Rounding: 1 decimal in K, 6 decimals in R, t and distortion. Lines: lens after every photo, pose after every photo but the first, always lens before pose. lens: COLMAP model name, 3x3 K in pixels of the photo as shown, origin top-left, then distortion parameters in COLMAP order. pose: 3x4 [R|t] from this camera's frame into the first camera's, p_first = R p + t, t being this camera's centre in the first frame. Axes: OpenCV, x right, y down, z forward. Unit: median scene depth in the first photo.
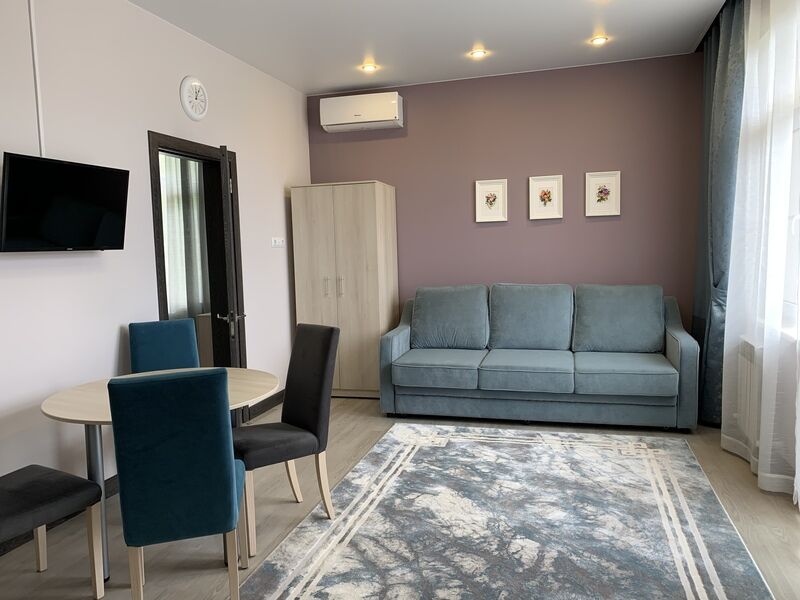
lens RADIAL K [[615.3, 0, 392.4], [0, 615.3, 302.8], [0, 0, 1]] dist [0.044094, -0.040123]
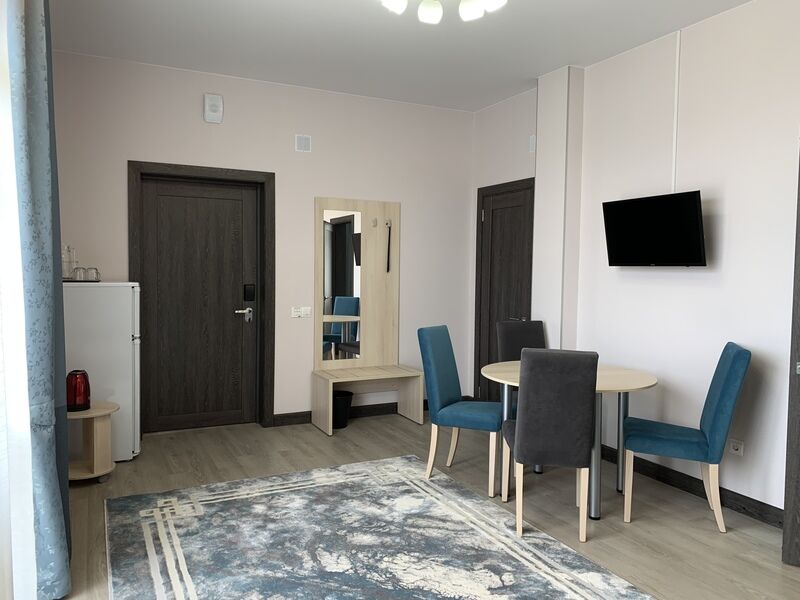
lens RADIAL K [[615.3, 0, 398.8], [0, 615.3, 301.3], [0, 0, 1]] dist [0.044094, -0.040123]
pose [[-0.726501, 0.058760, -0.684649, 0.575162], [-0.054517, 0.988268, 0.142668, -0.131169], [0.685000, 0.140973, -0.714774, 1.231147]]
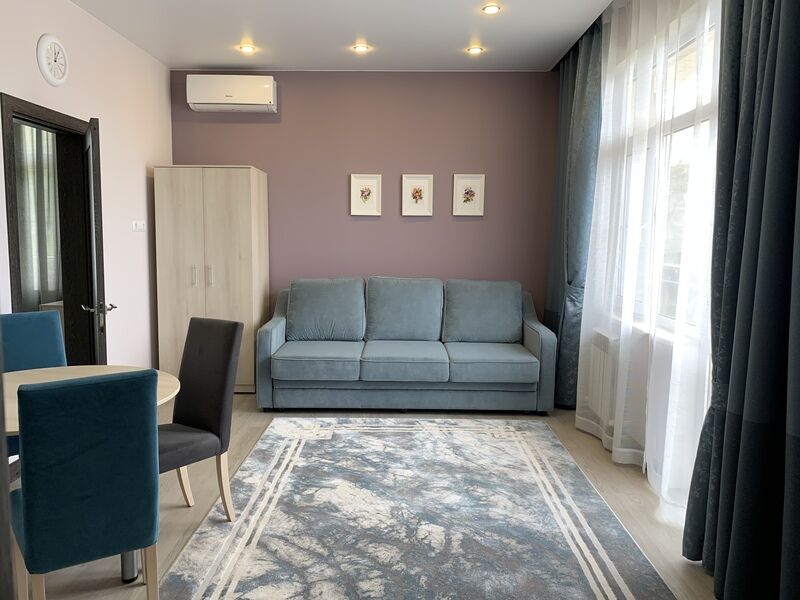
lens RADIAL K [[615.3, 0, 392.9], [0, 615.3, 300.6], [0, 0, 1]] dist [0.044094, -0.040123]
pose [[0.962639, 0.010679, 0.270576, -0.096822], [-0.014917, 0.999796, 0.013613, -0.007735], [-0.270375, -0.017141, 0.962602, 0.010834]]
